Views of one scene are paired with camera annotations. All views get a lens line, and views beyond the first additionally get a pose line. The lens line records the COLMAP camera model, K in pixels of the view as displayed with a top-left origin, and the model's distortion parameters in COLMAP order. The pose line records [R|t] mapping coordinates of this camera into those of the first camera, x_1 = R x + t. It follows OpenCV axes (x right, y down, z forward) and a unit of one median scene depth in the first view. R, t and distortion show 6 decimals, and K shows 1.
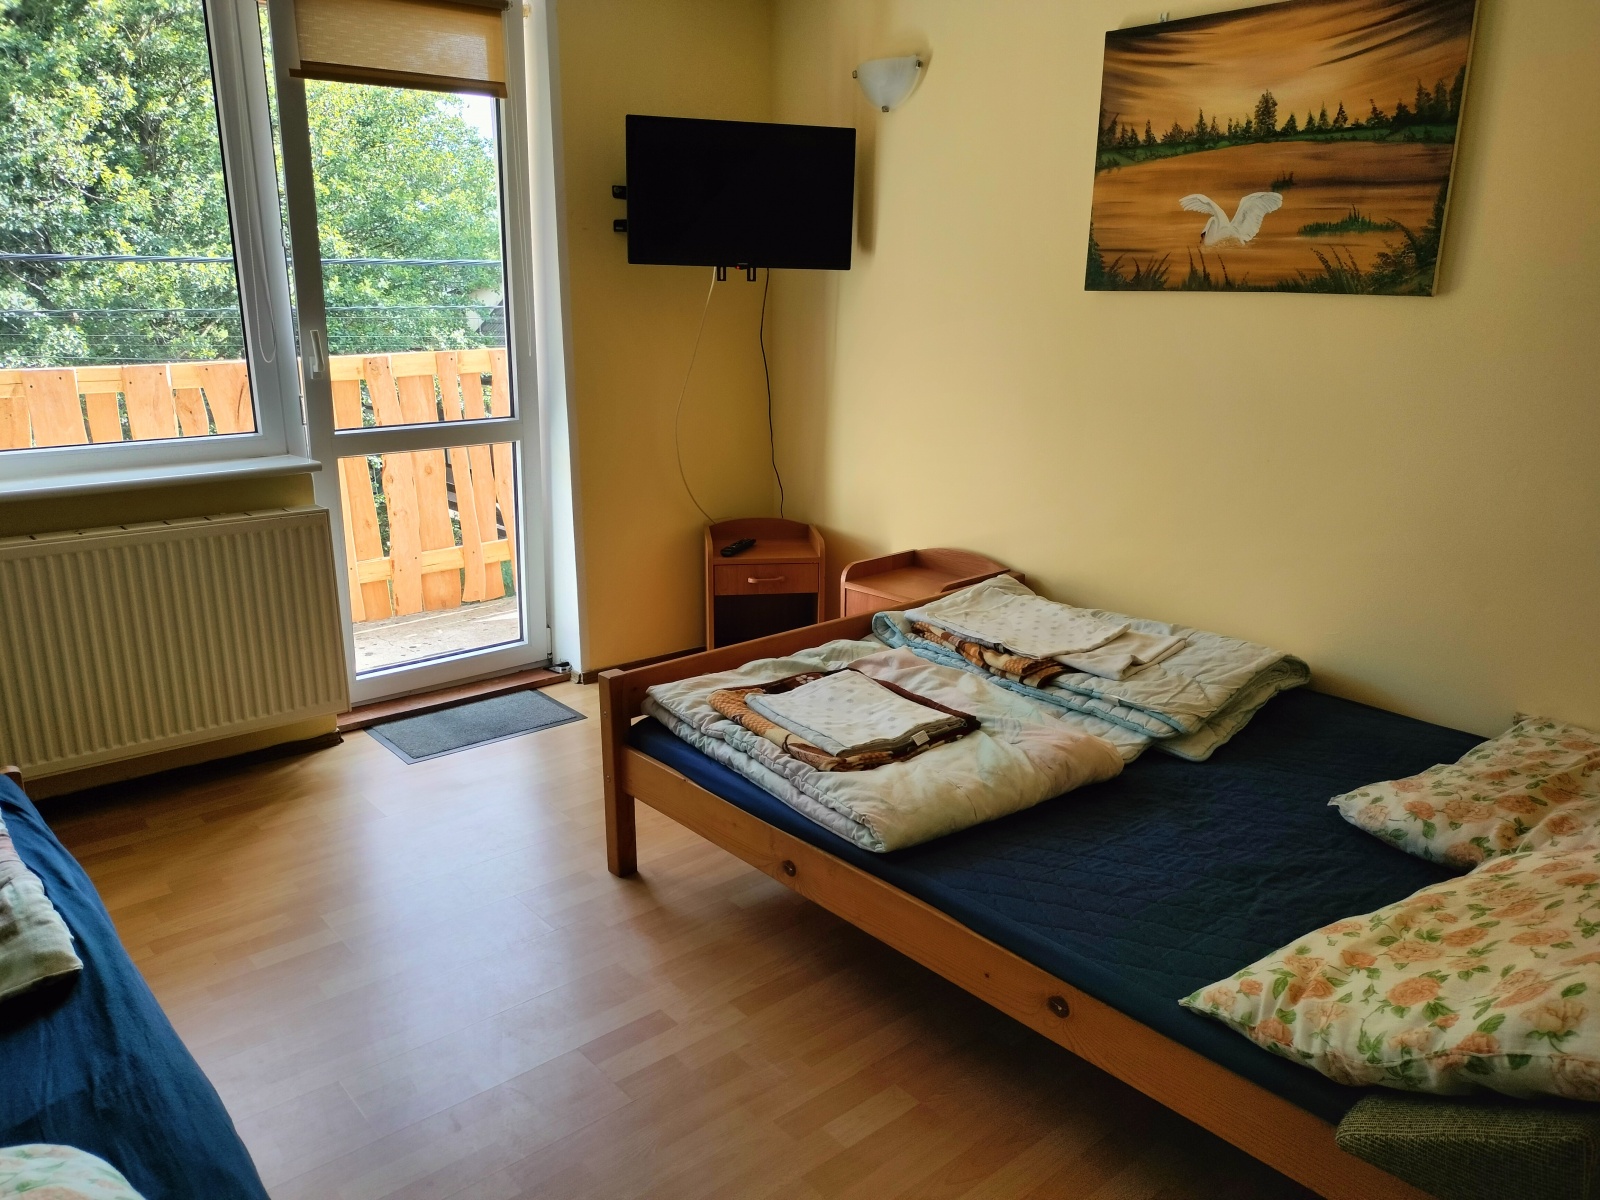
lens RADIAL K [[1181.0, 0, 796.2], [0, 1181.0, 610.3], [0, 0, 1]] dist [0.076554, -0.108379]
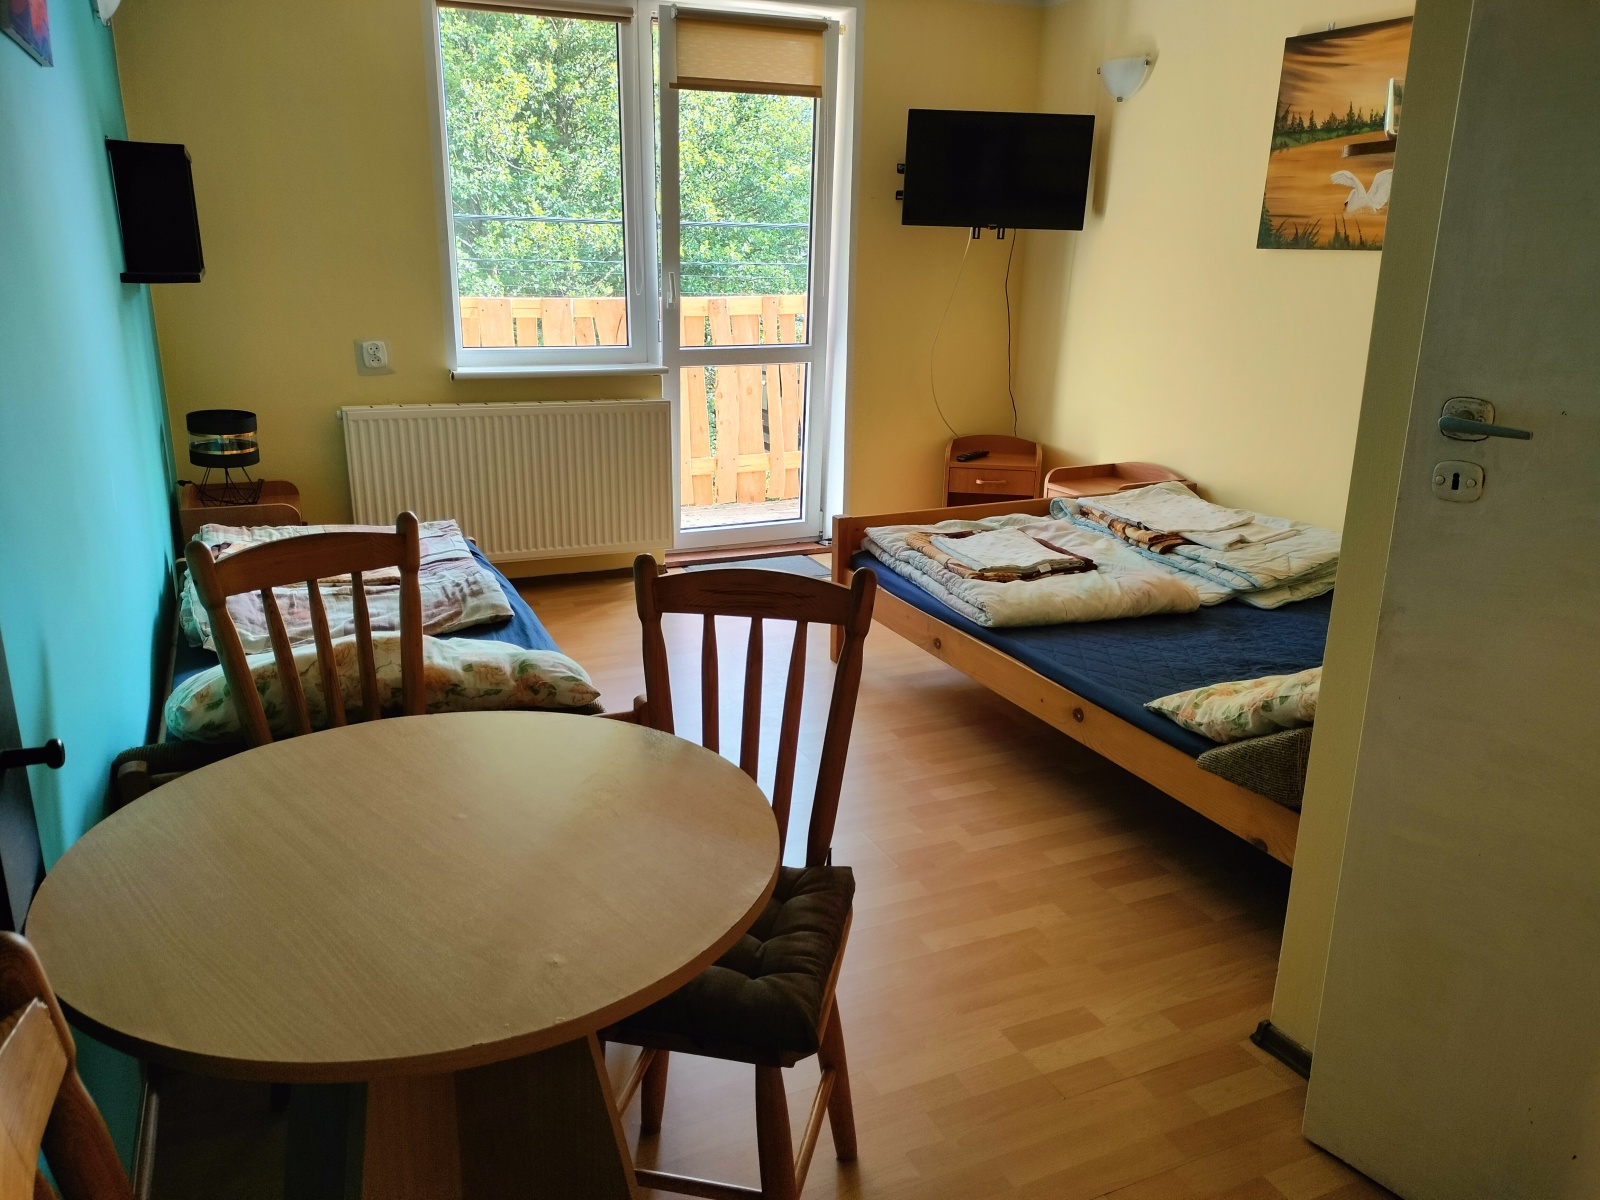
lens RADIAL K [[1181.0, 0, 796.2], [0, 1181.0, 610.3], [0, 0, 1]] dist [0.076554, -0.108379]
pose [[0.959351, 0.095173, -0.265685, 0.160906], [-0.088410, 0.995385, 0.037326, 0.105837], [0.268011, -0.012320, 0.963337, -0.341610]]
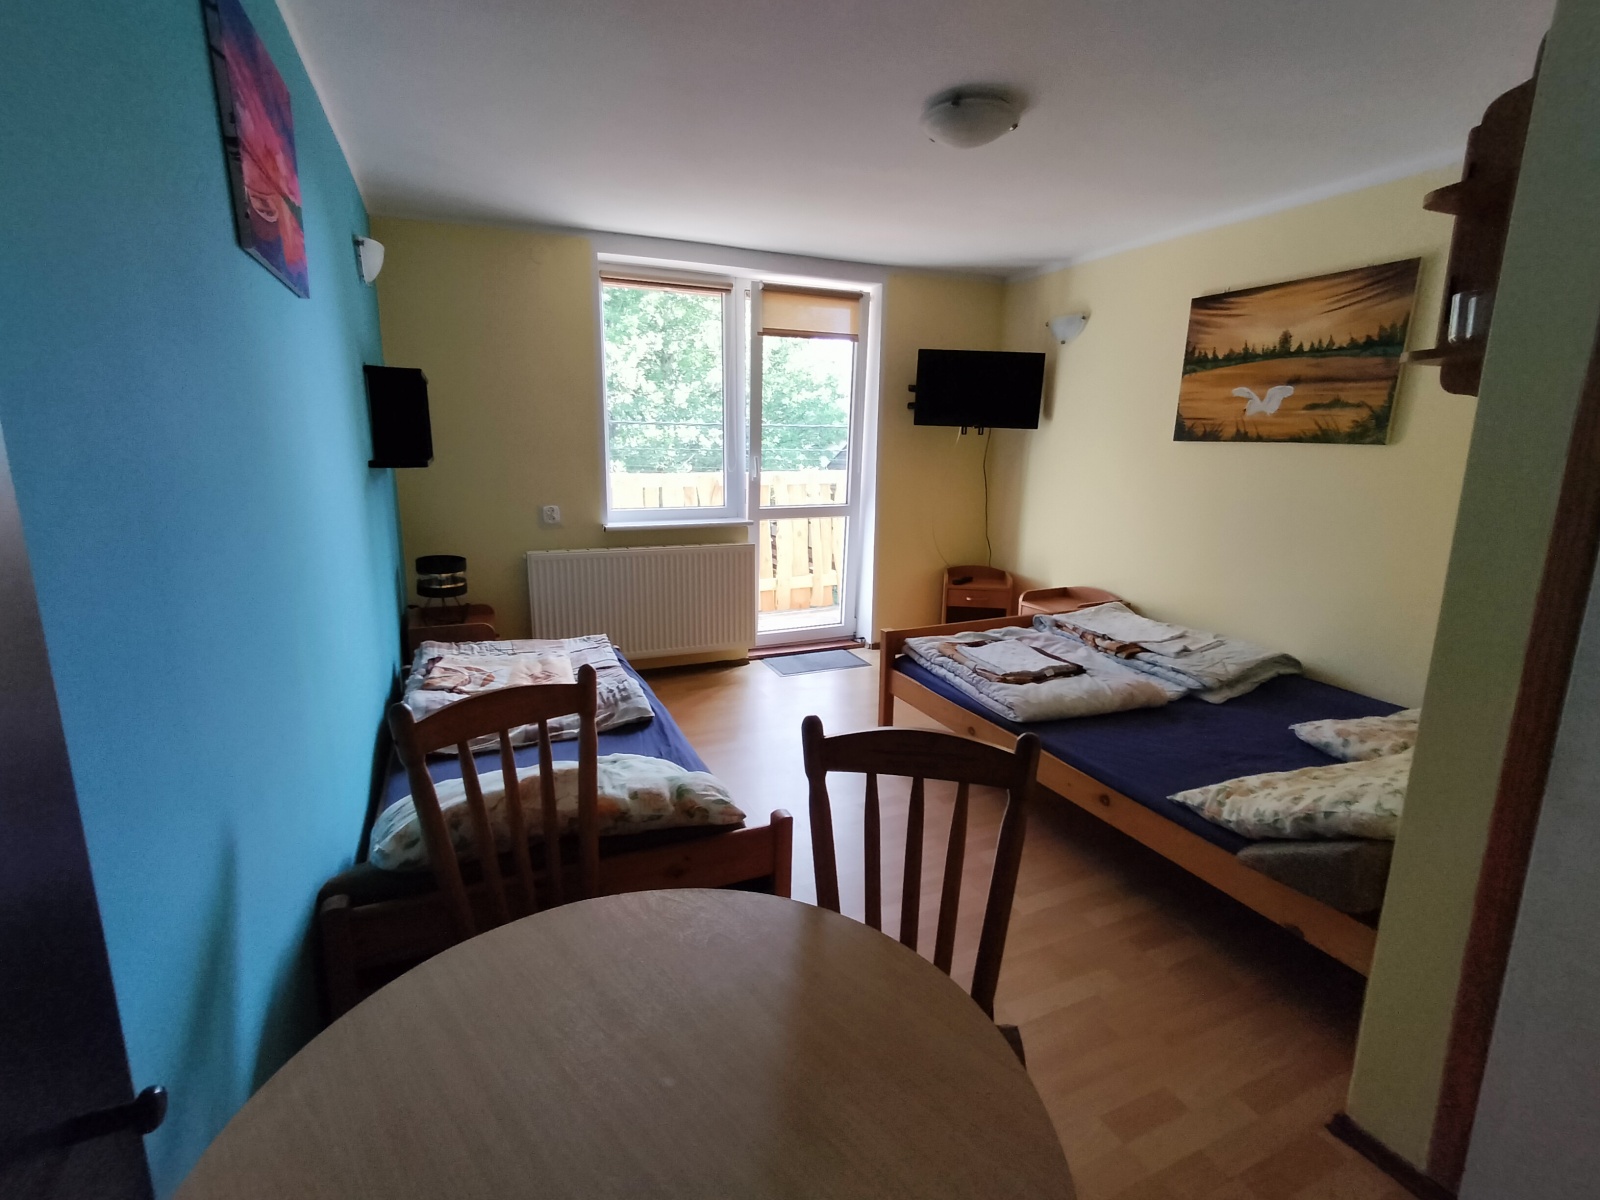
lens RADIAL K [[740.2, 0, 804.1], [0, 740.2, 595.2], [0, 0, 1]] dist [-0.000791, 0.006150]
pose [[0.960371, 0.067926, -0.270323, 0.033028], [-0.085432, 0.994906, -0.053518, 0.065874], [0.265310, 0.074492, 0.961281, -0.185400]]
